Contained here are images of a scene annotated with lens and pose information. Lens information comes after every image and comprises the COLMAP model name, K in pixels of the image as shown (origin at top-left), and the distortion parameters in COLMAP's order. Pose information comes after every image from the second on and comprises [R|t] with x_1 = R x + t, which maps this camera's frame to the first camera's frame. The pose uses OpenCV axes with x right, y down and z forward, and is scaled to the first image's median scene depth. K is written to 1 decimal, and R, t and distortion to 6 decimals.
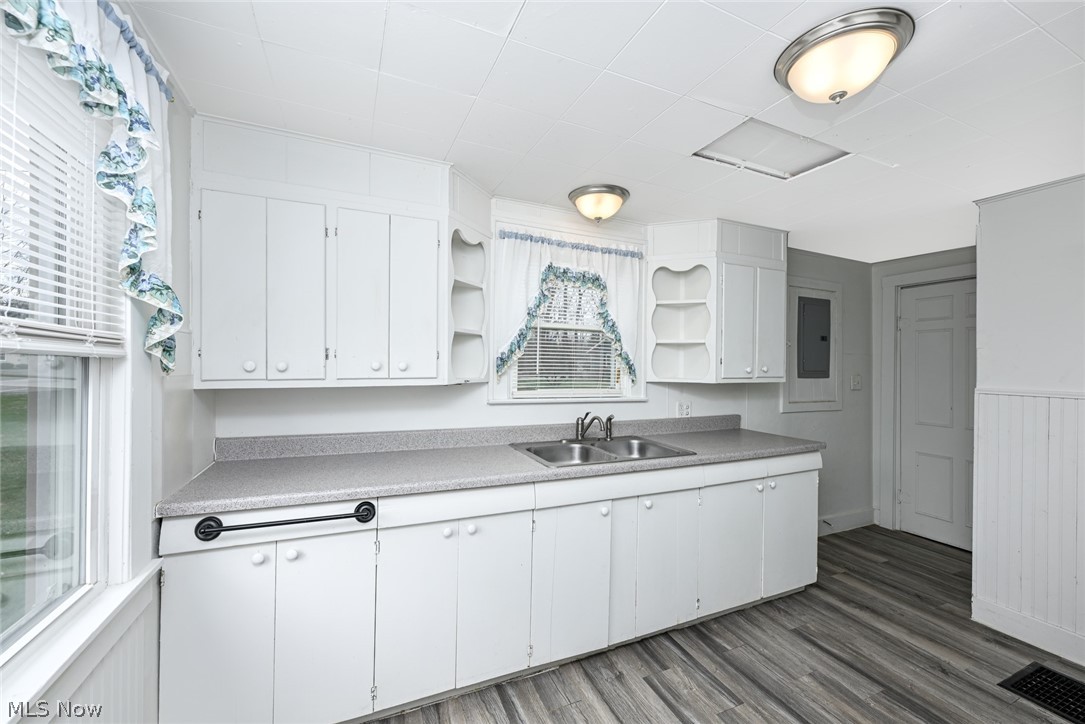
lens RADIAL K [[438.5, 0, 542.6], [0, 438.5, 360.5], [0, 0, 1]] dist [-0.001532, 0.000588]
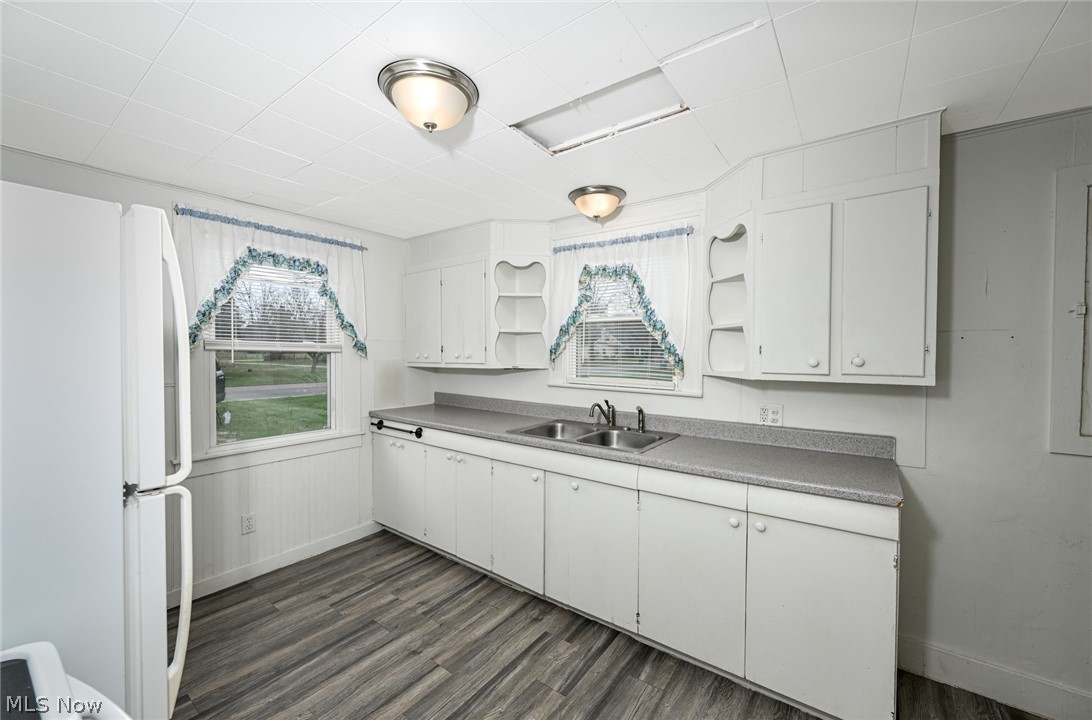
lens RADIAL K [[439.1, 0, 539.8], [0, 439.1, 357.8], [0, 0, 1]] dist [-0.000739, 0.000019]
pose [[0.474948, 0.002472, -0.880010, 1.093088], [0.004427, 0.999977, 0.005199, 0.011645], [0.880002, -0.006365, 0.474926, 0.407365]]
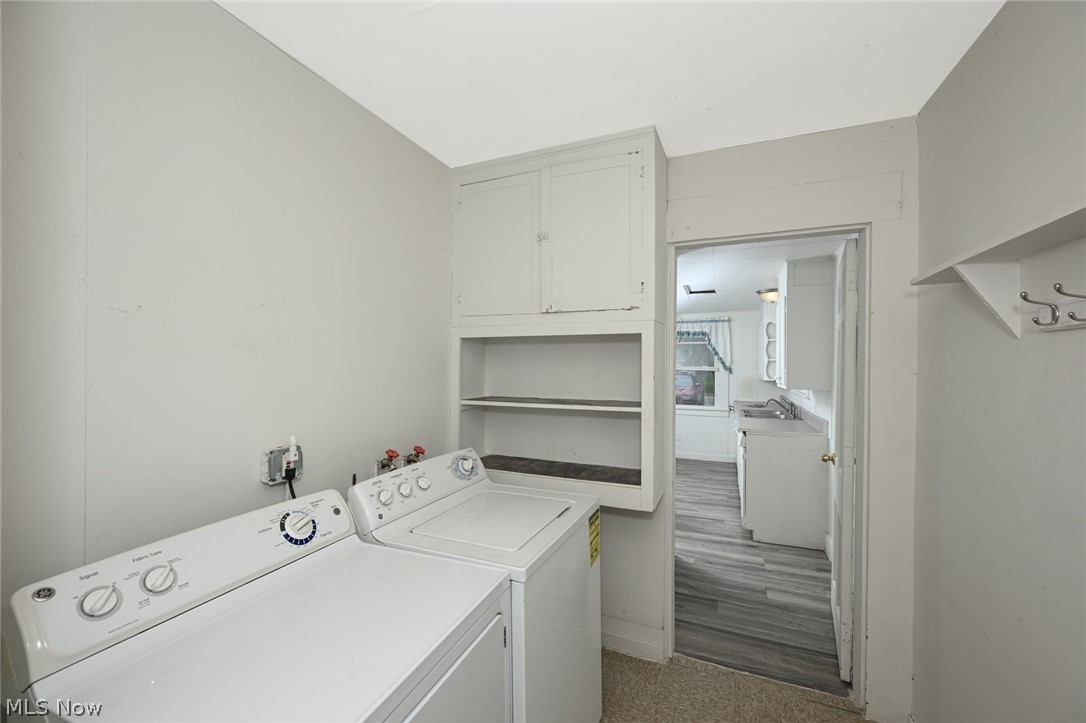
lens RADIAL K [[438.9, 0, 541.3], [0, 438.9, 365.6], [0, 0, 1]] dist [-0.001532, 0.000588]
pose [[-0.736724, -0.009635, -0.676125, 2.528291], [-0.007345, 0.999954, -0.006246, -0.013123], [0.676154, 0.000364, -0.736760, 1.955685]]
